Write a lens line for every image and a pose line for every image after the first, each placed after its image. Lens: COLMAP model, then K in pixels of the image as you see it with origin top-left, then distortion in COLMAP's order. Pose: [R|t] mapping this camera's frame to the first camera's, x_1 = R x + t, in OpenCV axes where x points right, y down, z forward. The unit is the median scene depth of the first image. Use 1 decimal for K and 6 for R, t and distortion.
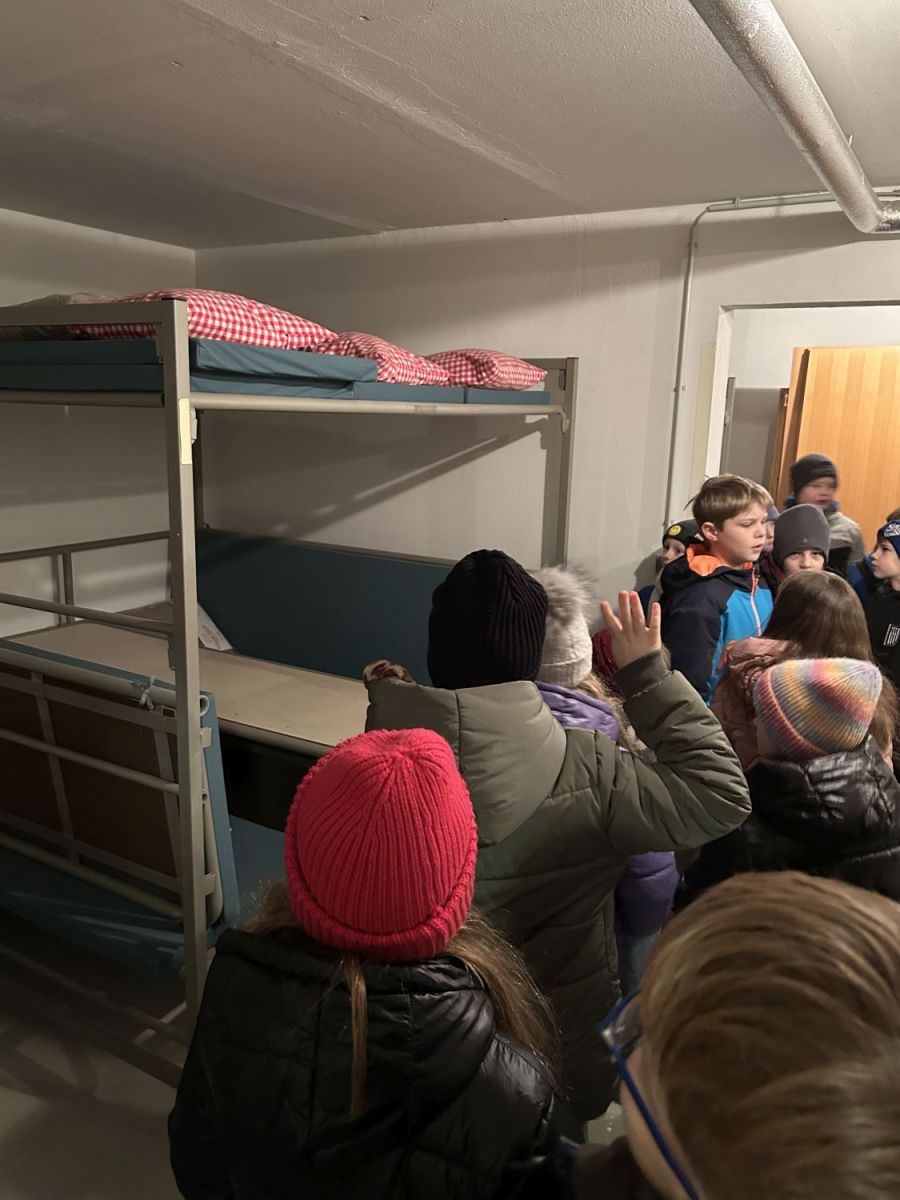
lens RADIAL K [[917.3, 0, 451.3], [0, 917.3, 600.6], [0, 0, 1]] dist [0.066861, -0.057145]
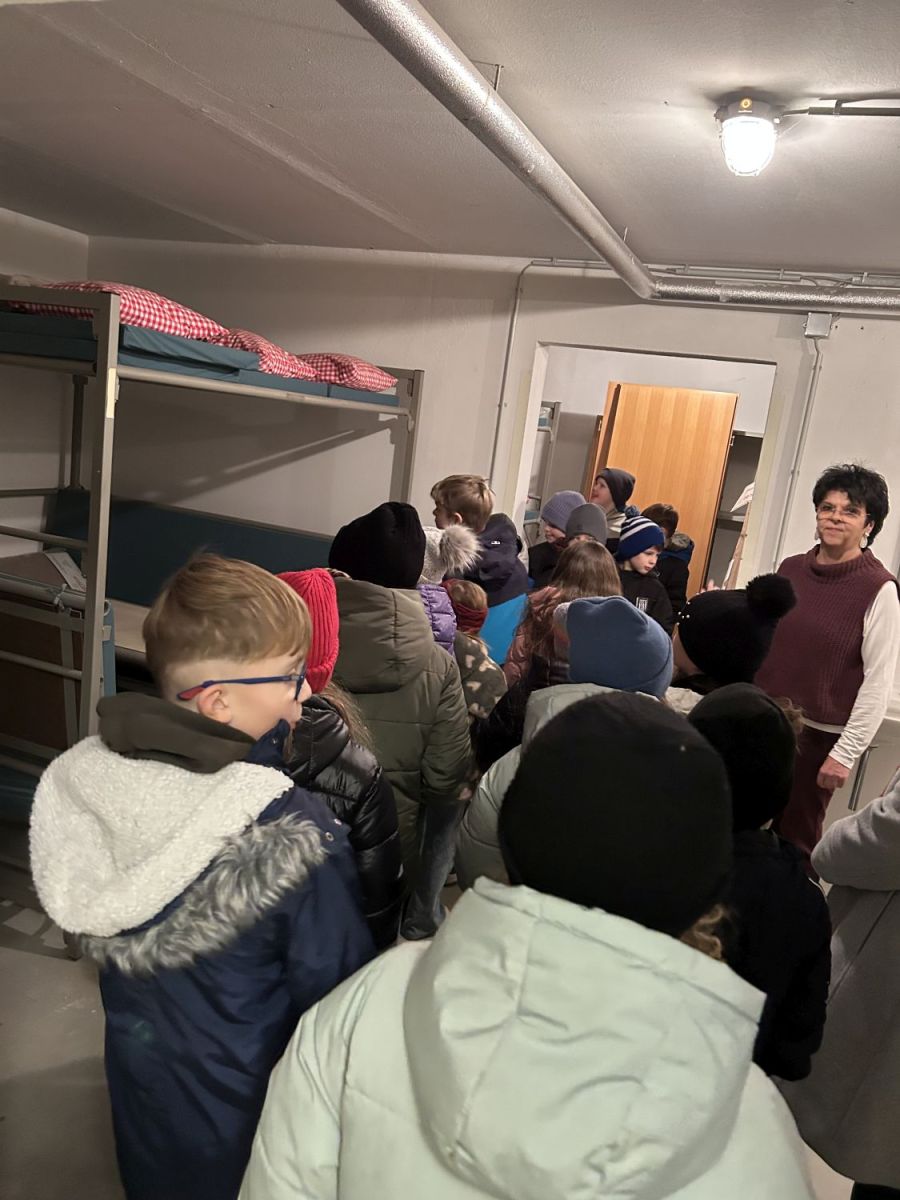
lens RADIAL K [[917.3, 0, 442.3], [0, 917.3, 601.8], [0, 0, 1]] dist [0.066861, -0.057145]
pose [[0.986370, 0.065690, 0.150859, -0.002039], [-0.064862, 0.997840, -0.010405, 0.066659], [-0.151217, 0.000479, 0.988501, -0.259554]]
